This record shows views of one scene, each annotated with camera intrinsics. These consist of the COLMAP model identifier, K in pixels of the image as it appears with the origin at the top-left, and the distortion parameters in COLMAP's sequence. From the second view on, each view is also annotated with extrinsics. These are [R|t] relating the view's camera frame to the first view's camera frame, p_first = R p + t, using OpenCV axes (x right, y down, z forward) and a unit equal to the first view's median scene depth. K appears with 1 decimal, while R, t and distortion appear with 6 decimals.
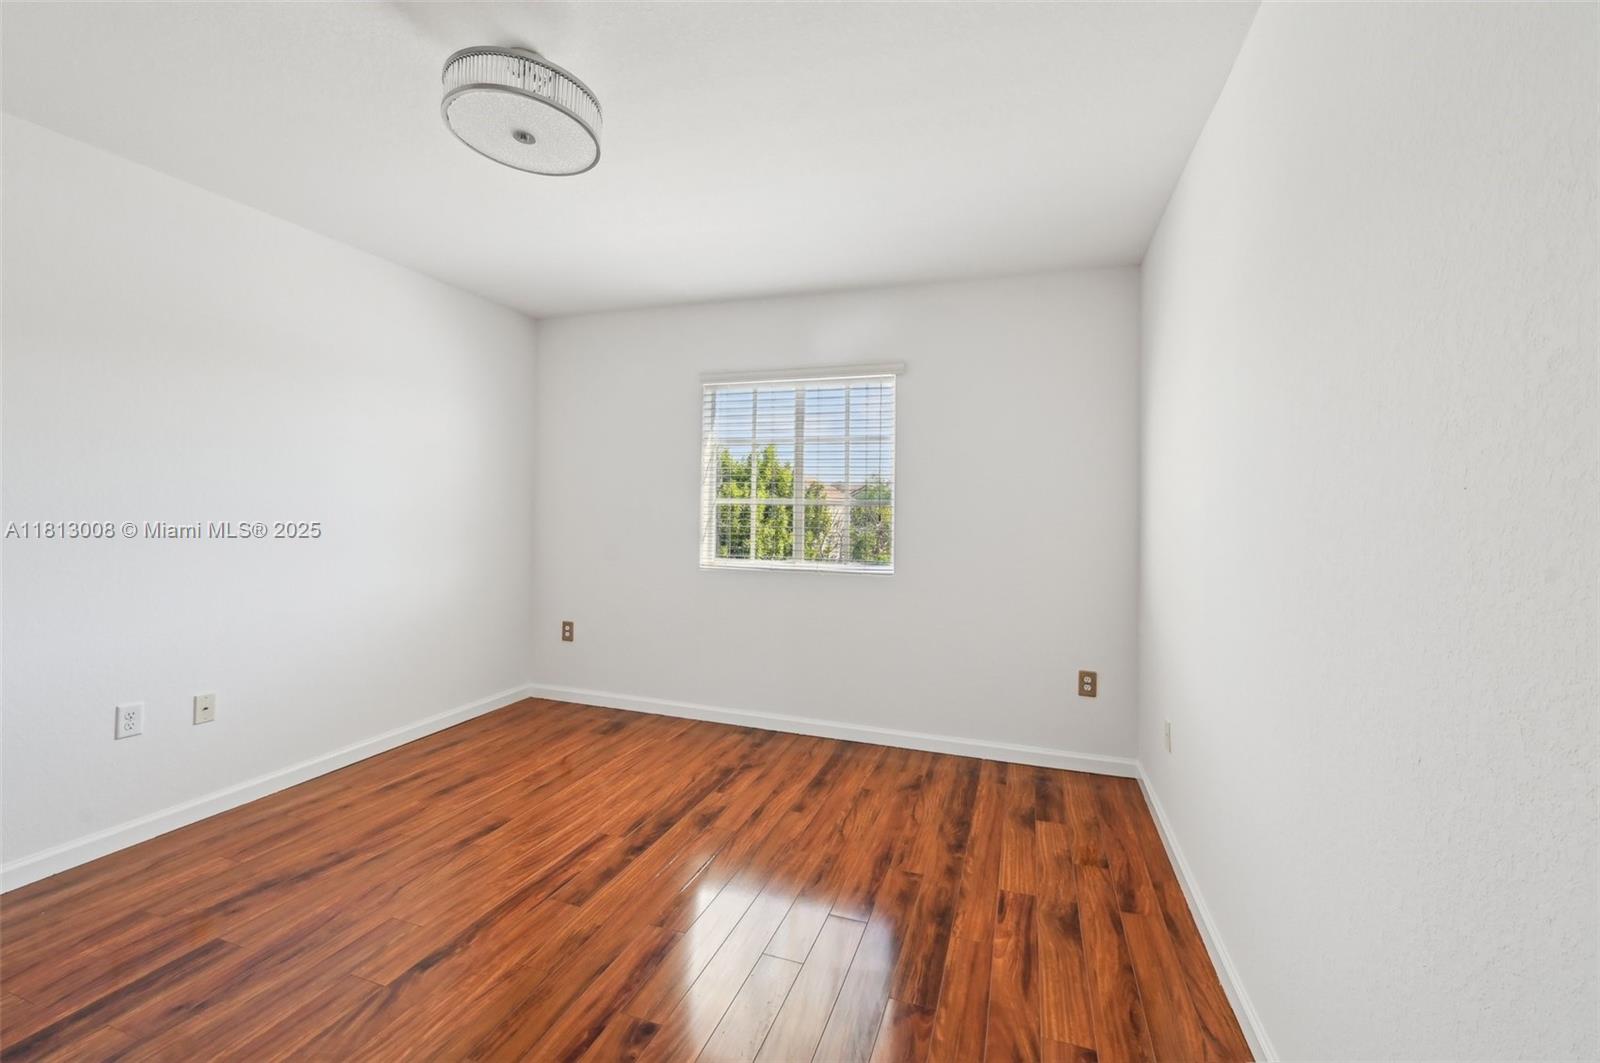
lens RADIAL K [[652.6, 0, 800.8], [0, 652.6, 522.3], [0, 0, 1]] dist [-0.008972, -0.000394]
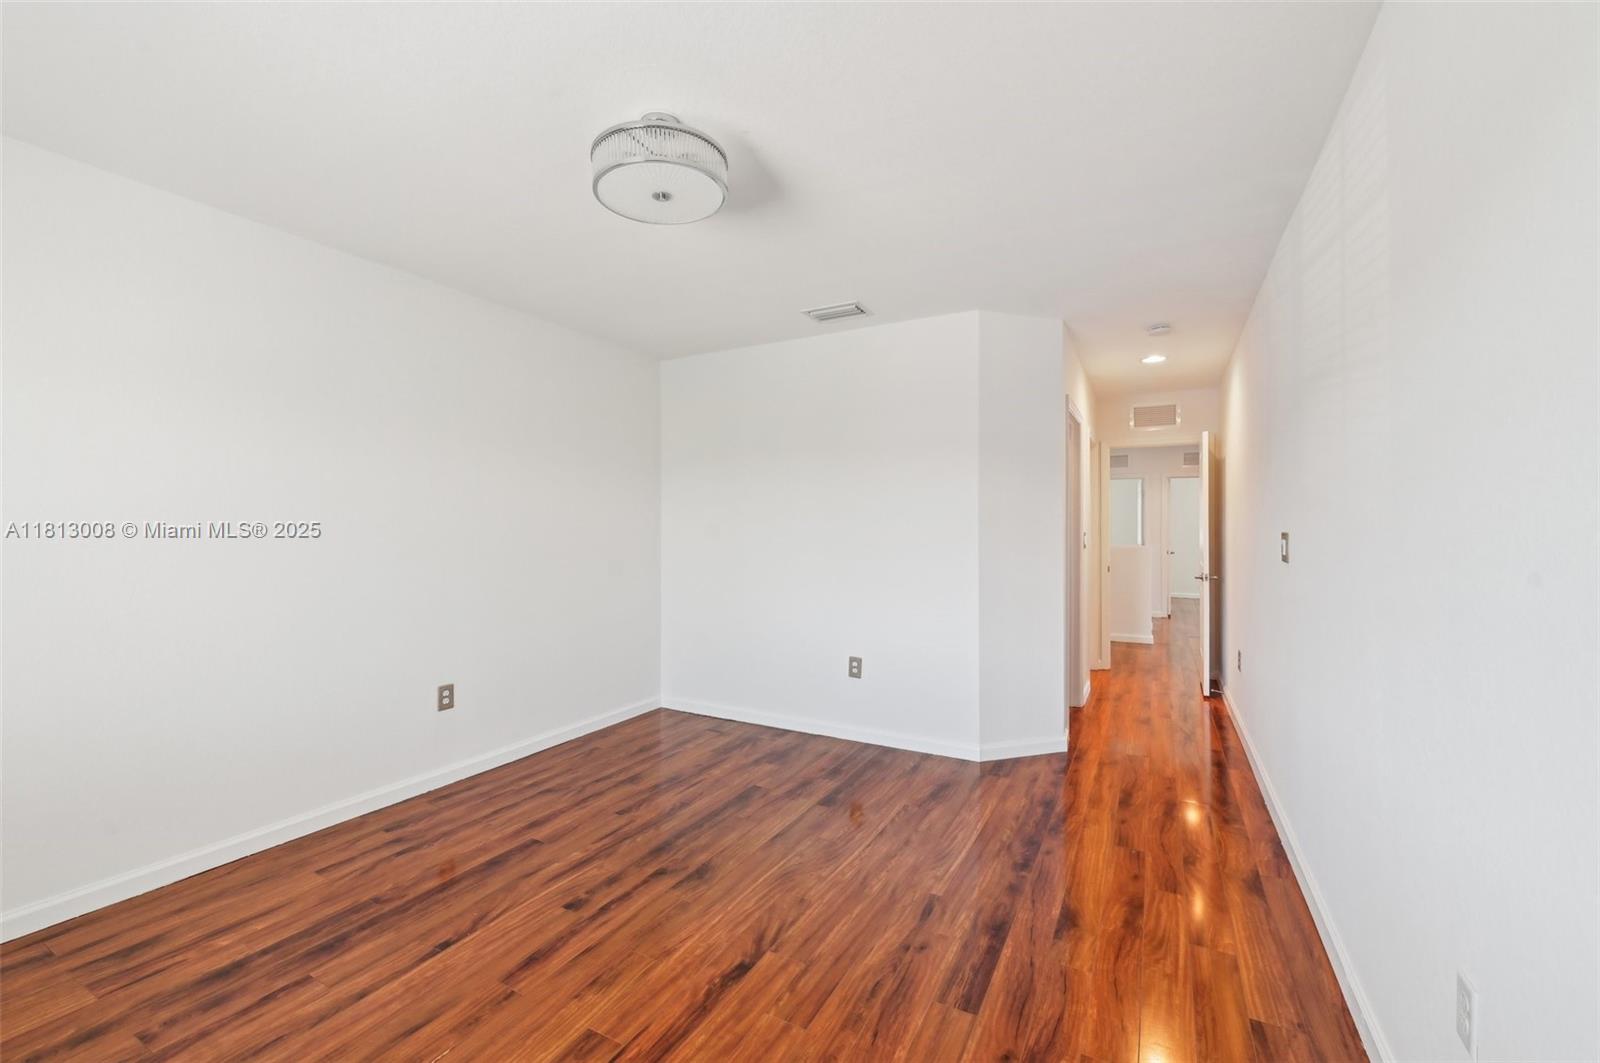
lens RADIAL K [[652.6, 0, 800.9], [0, 652.6, 529.8], [0, 0, 1]] dist [-0.008972, -0.000394]
pose [[-0.984600, -0.014890, 0.174185, -0.825354], [-0.013153, 0.999852, 0.011125, -0.045190], [-0.174325, 0.008663, -0.984650, 1.969414]]
